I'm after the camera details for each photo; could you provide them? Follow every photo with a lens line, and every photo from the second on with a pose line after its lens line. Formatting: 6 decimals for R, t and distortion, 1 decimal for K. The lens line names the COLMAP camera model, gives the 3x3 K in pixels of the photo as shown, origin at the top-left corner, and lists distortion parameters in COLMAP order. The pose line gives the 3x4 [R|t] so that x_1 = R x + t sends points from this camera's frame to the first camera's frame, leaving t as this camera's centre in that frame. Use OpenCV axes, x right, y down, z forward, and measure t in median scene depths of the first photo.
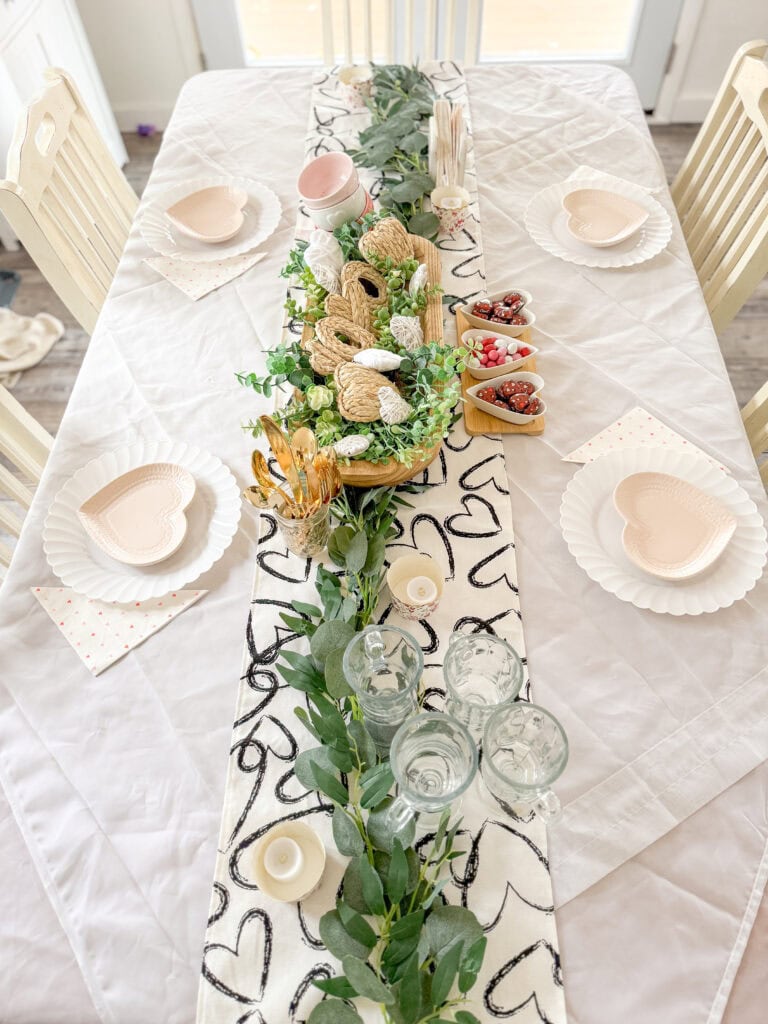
lens RADIAL K [[718.5, 0, 387.2], [0, 718.5, 515.8], [0, 0, 1]] dist [0.094671, -0.184442]
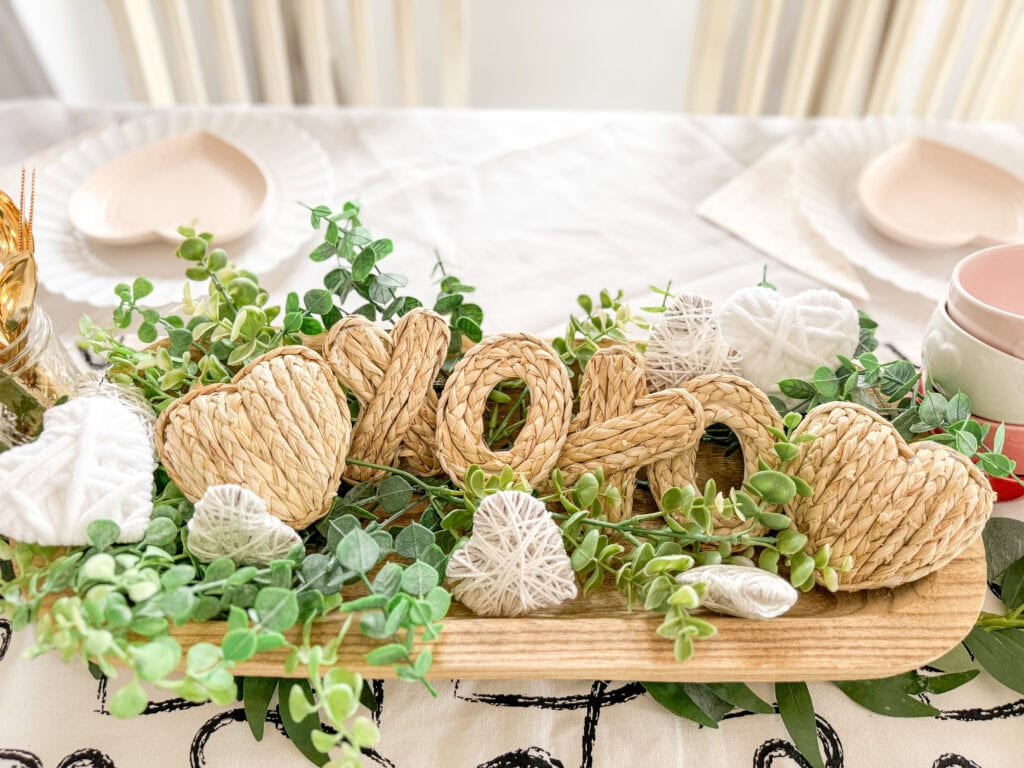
lens RADIAL K [[718.5, 0, 517.9], [0, 718.5, 383.7], [0, 0, 1]] dist [0.094671, -0.184442]
pose [[0.020288, 0.805176, -0.592689, 0.184252], [-0.844795, 0.330850, 0.420547, -0.480373], [0.534705, 0.492169, 0.686921, 0.832588]]
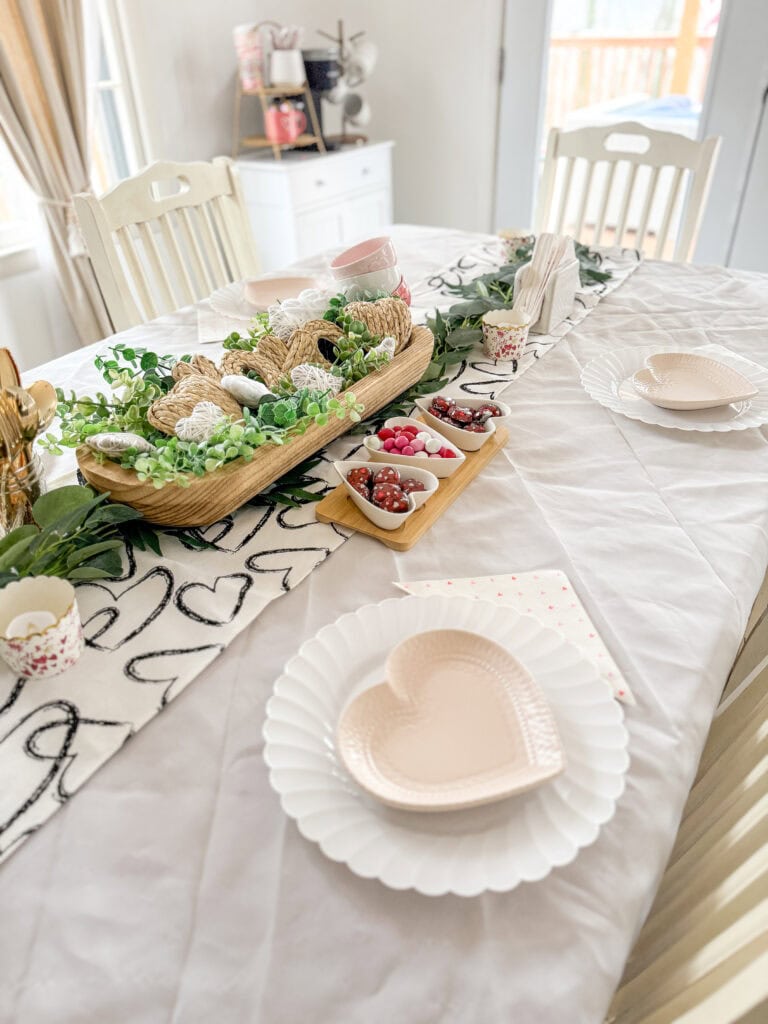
lens RADIAL K [[718.5, 0, 387.2], [0, 718.5, 515.8], [0, 0, 1]] dist [0.094671, -0.184442]
pose [[0.854263, 0.308040, -0.418744, 0.533404], [-0.434600, 0.865186, -0.250155, 0.037444], [0.285234, 0.395684, 0.872970, 0.441622]]
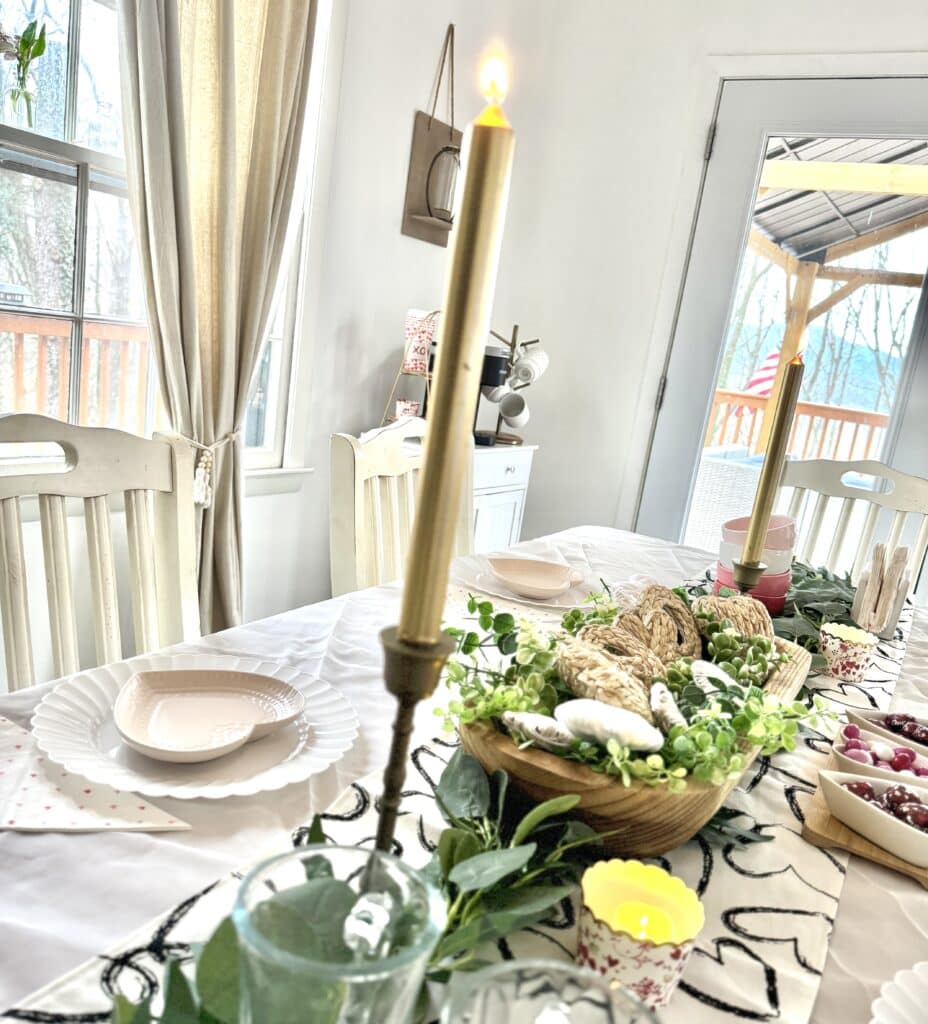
lens RADIAL K [[873.0, 0, 464.0], [0, 873.0, 512.0], [0, 0, 1]] dist [0.056696, -0.104011]
pose [[0.857712, 0.242444, -0.453378, 0.165172], [-0.495755, 0.623664, -0.604376, 0.247147], [0.136229, 0.743144, 0.655117, 0.413505]]
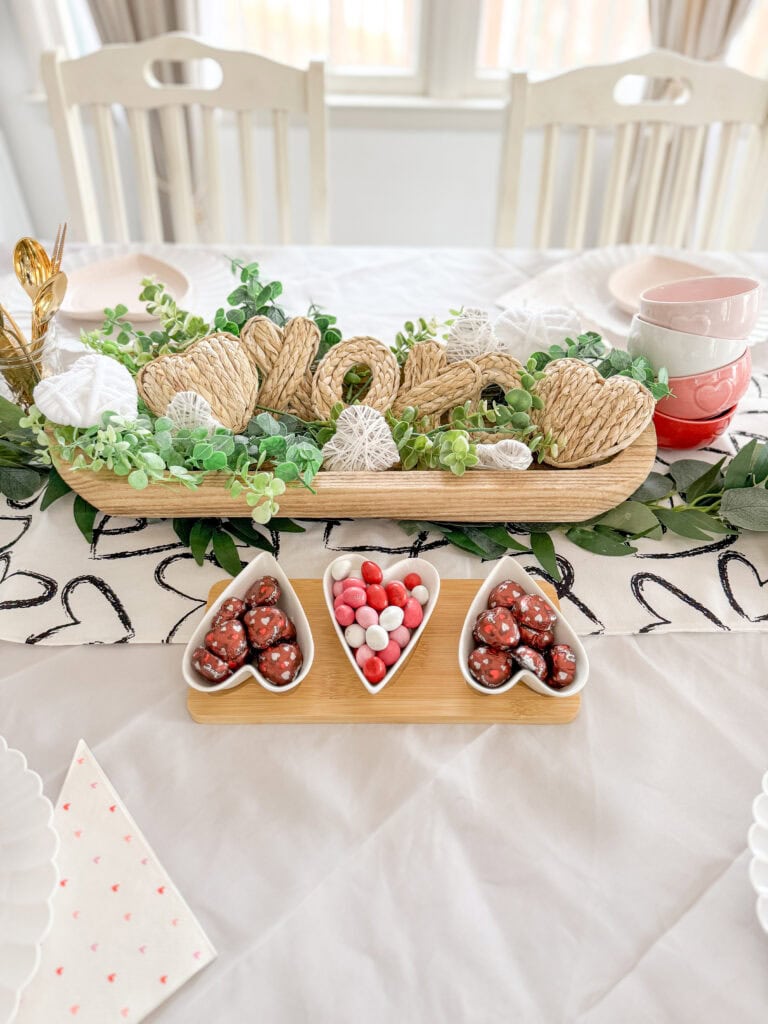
lens RADIAL K [[718.5, 0, 387.2], [0, 718.5, 515.8], [0, 0, 1]] dist [0.094671, -0.184442]
pose [[0.038034, 0.723637, -0.689132, 0.502497], [-0.844635, 0.391803, 0.364805, -0.507209], [0.533990, 0.568190, 0.626111, 0.799162]]
